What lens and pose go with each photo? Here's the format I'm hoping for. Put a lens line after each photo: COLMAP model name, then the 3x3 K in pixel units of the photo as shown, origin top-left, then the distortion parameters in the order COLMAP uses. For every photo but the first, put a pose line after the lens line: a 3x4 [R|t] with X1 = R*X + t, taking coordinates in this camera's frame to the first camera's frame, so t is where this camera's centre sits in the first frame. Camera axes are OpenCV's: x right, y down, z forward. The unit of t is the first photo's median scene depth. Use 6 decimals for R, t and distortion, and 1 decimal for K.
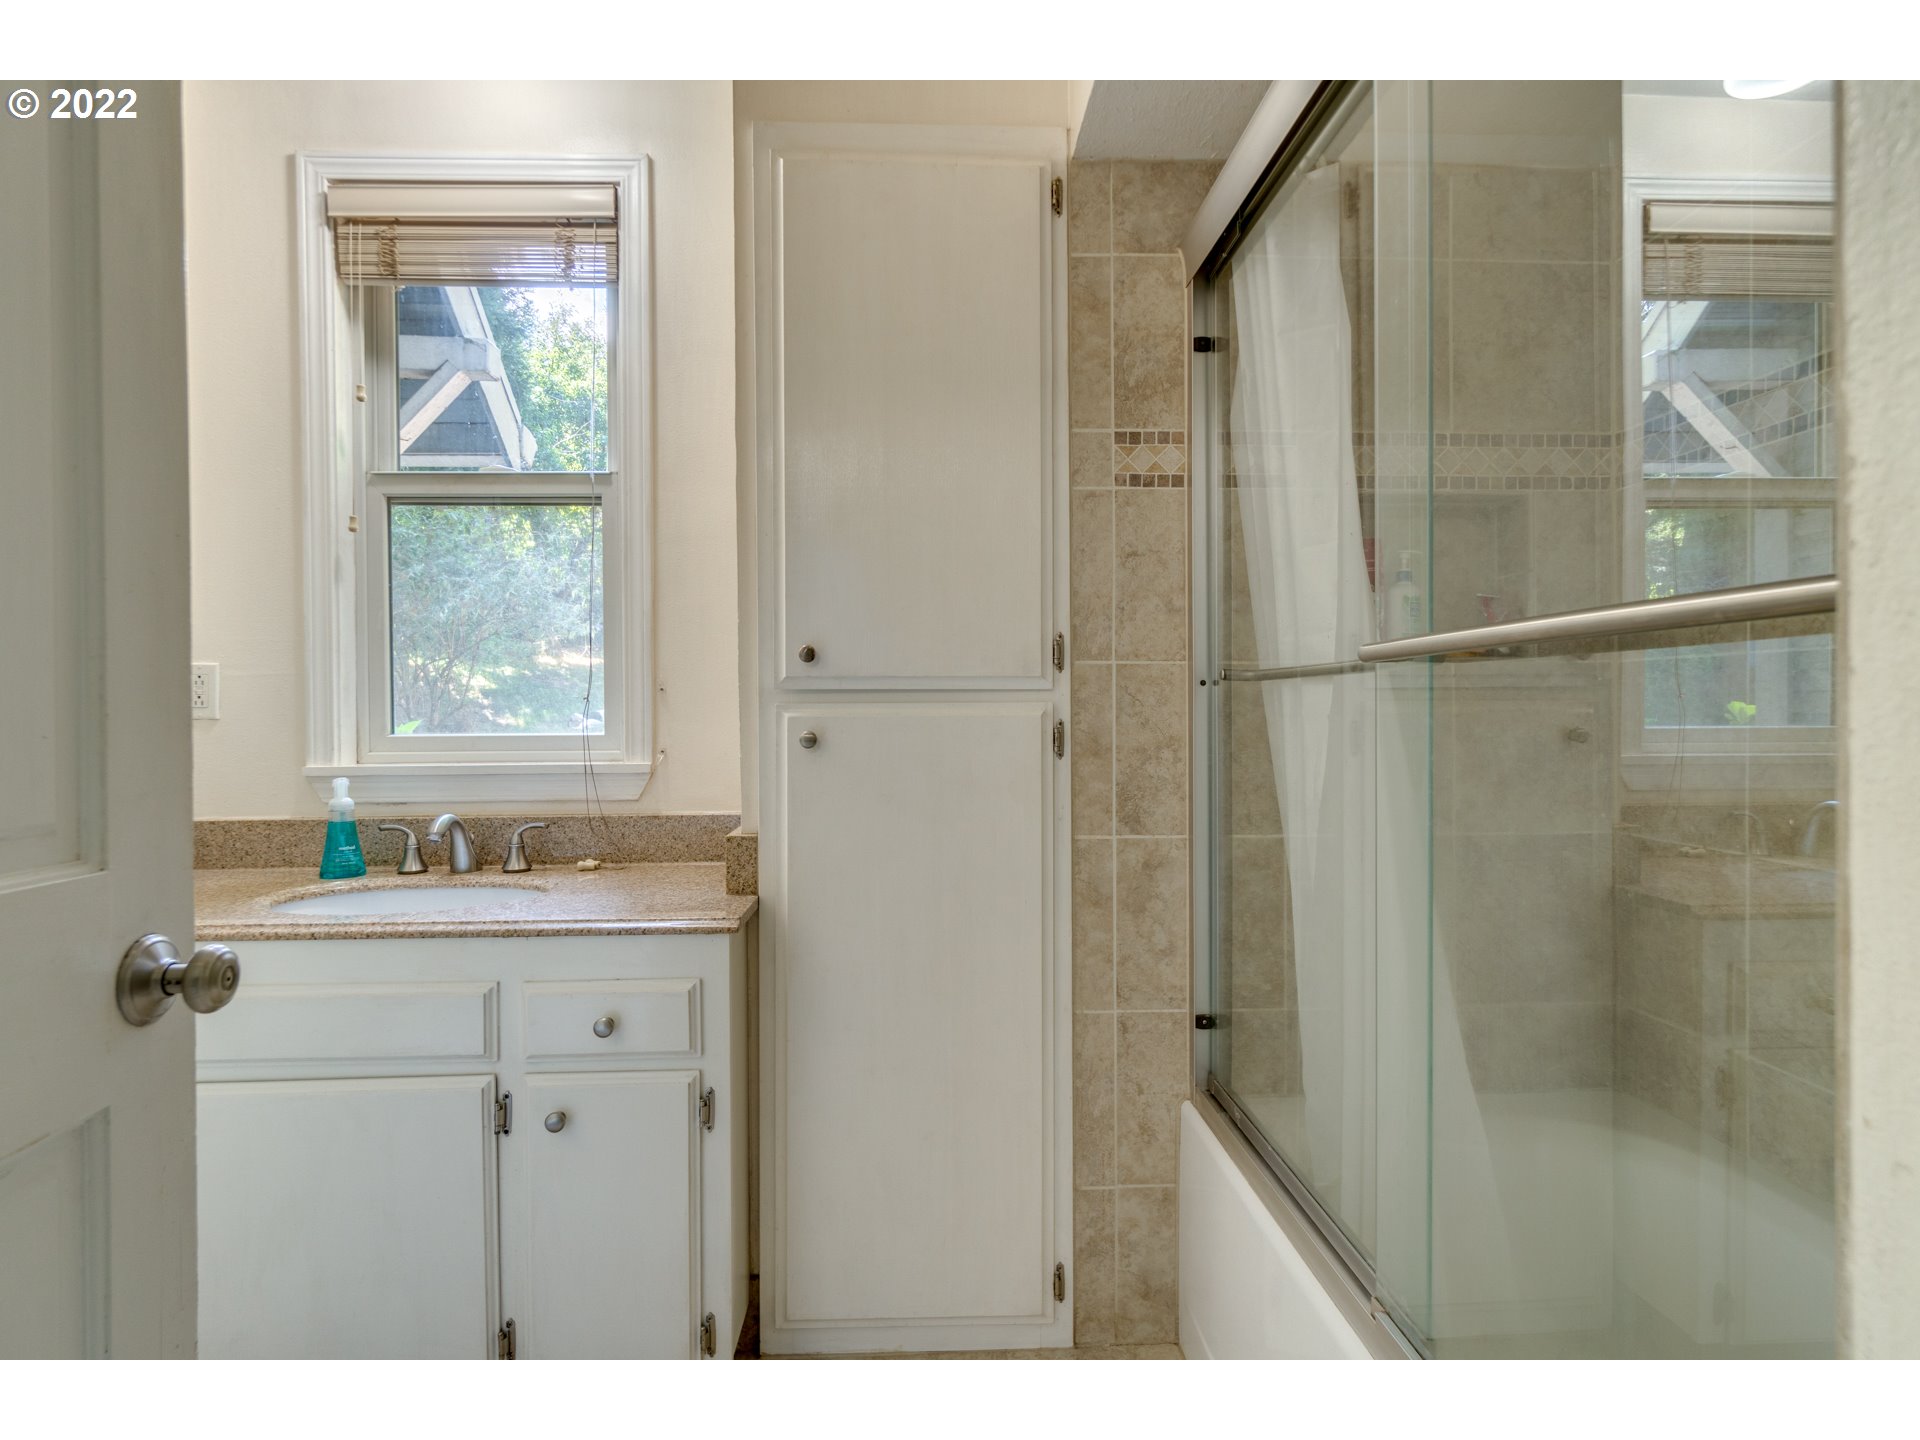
lens RADIAL K [[834.9, 0, 967.9], [0, 834.9, 719.8], [0, 0, 1]] dist [-0.001034, -0.000199]
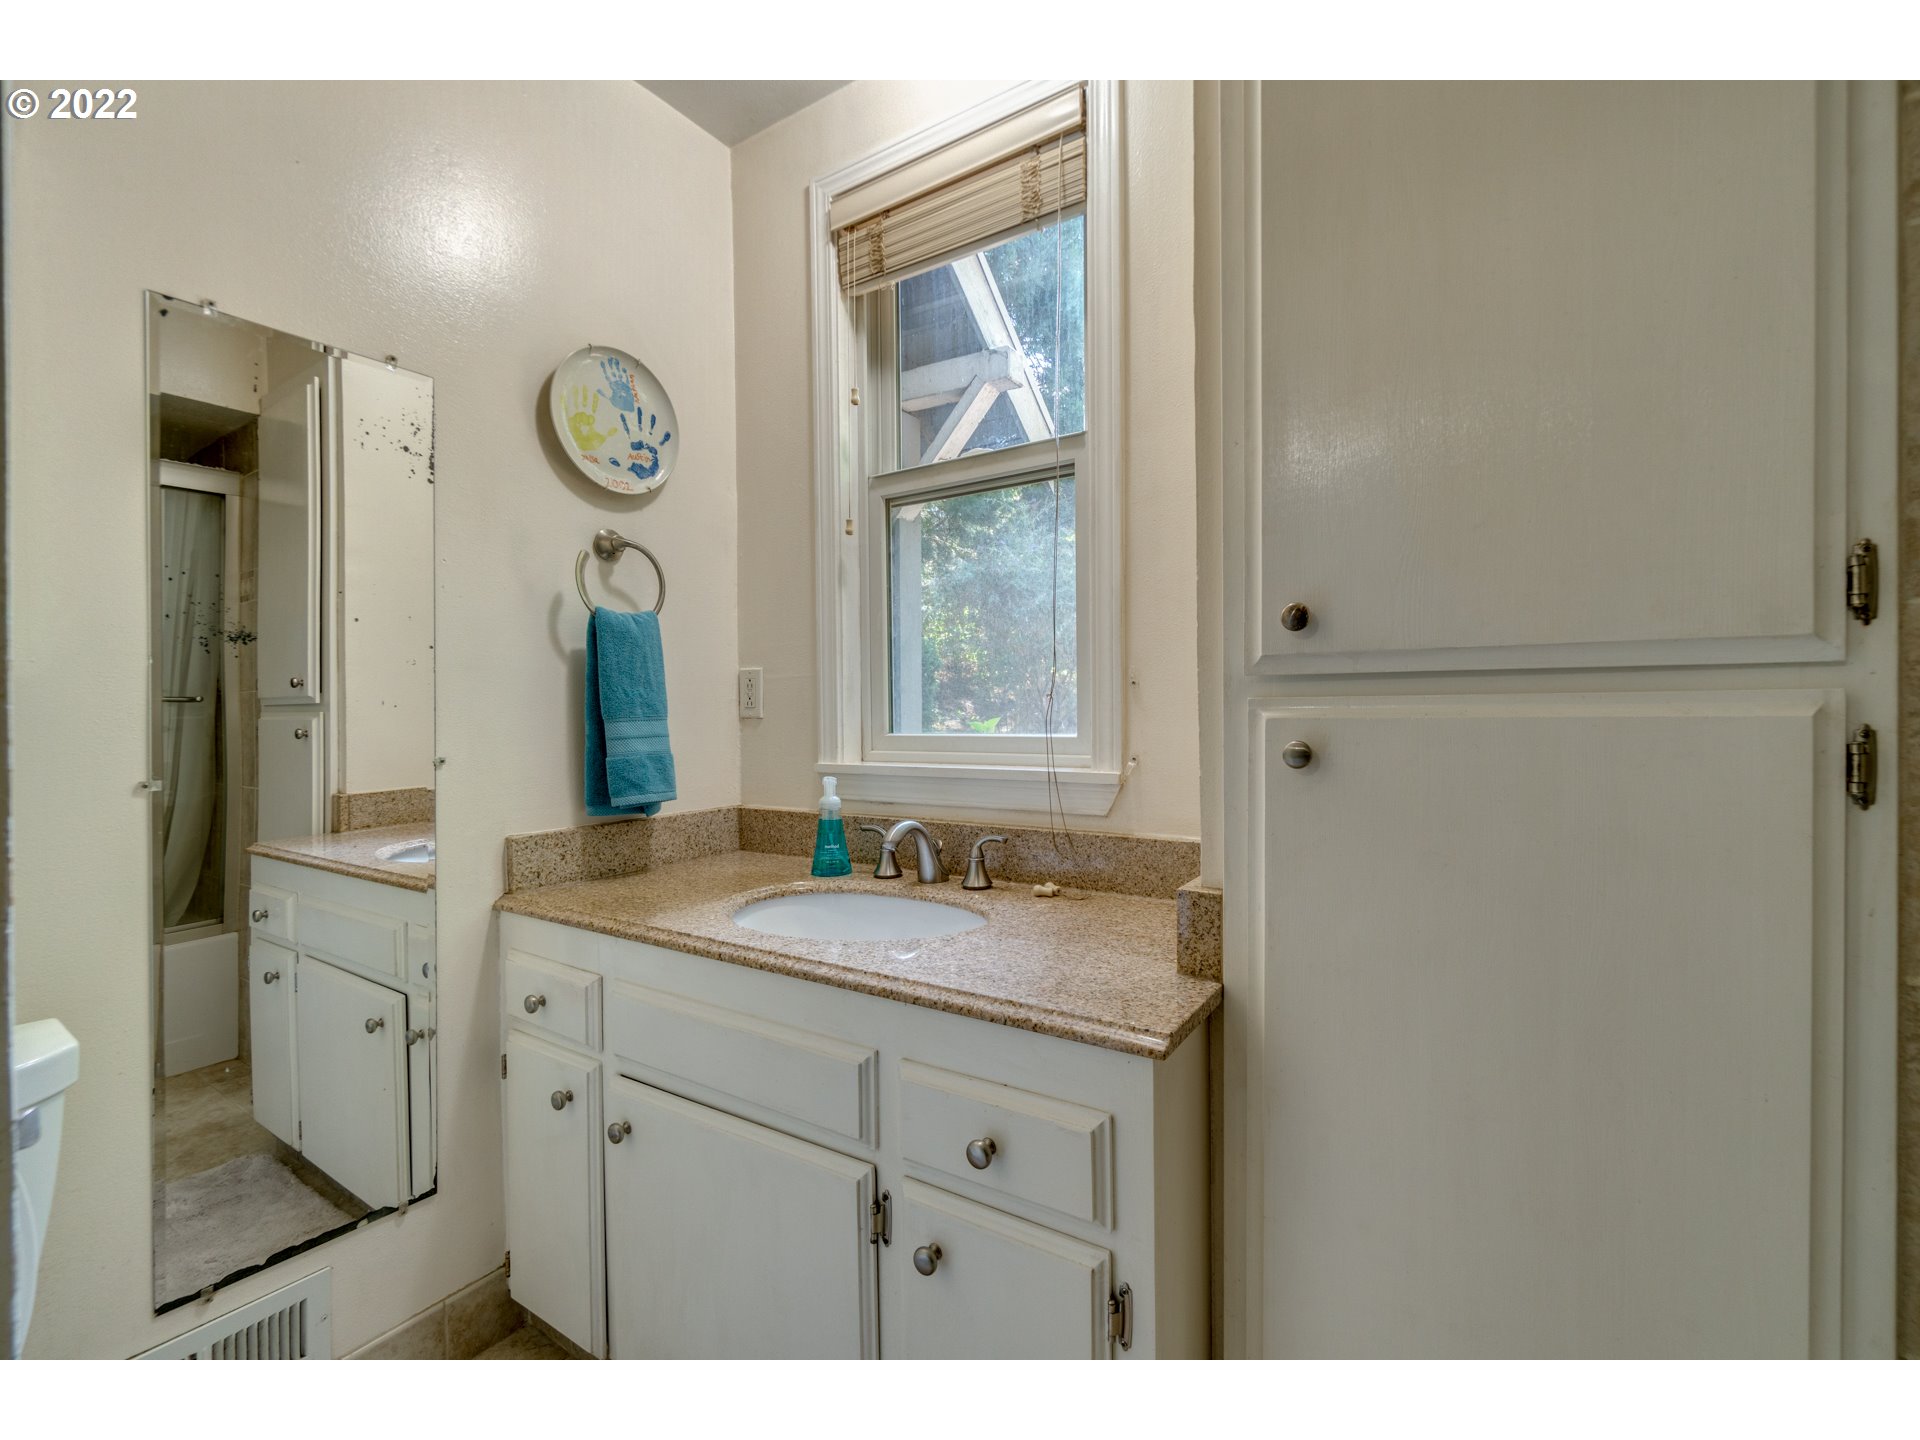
lens RADIAL K [[834.9, 0, 967.9], [0, 834.9, 719.8], [0, 0, 1]] dist [-0.001034, -0.000199]
pose [[0.805130, 0.004330, -0.593083, -0.014964], [-0.002508, 0.999989, 0.003897, -0.003379], [0.593093, -0.001651, 0.805132, 0.280160]]
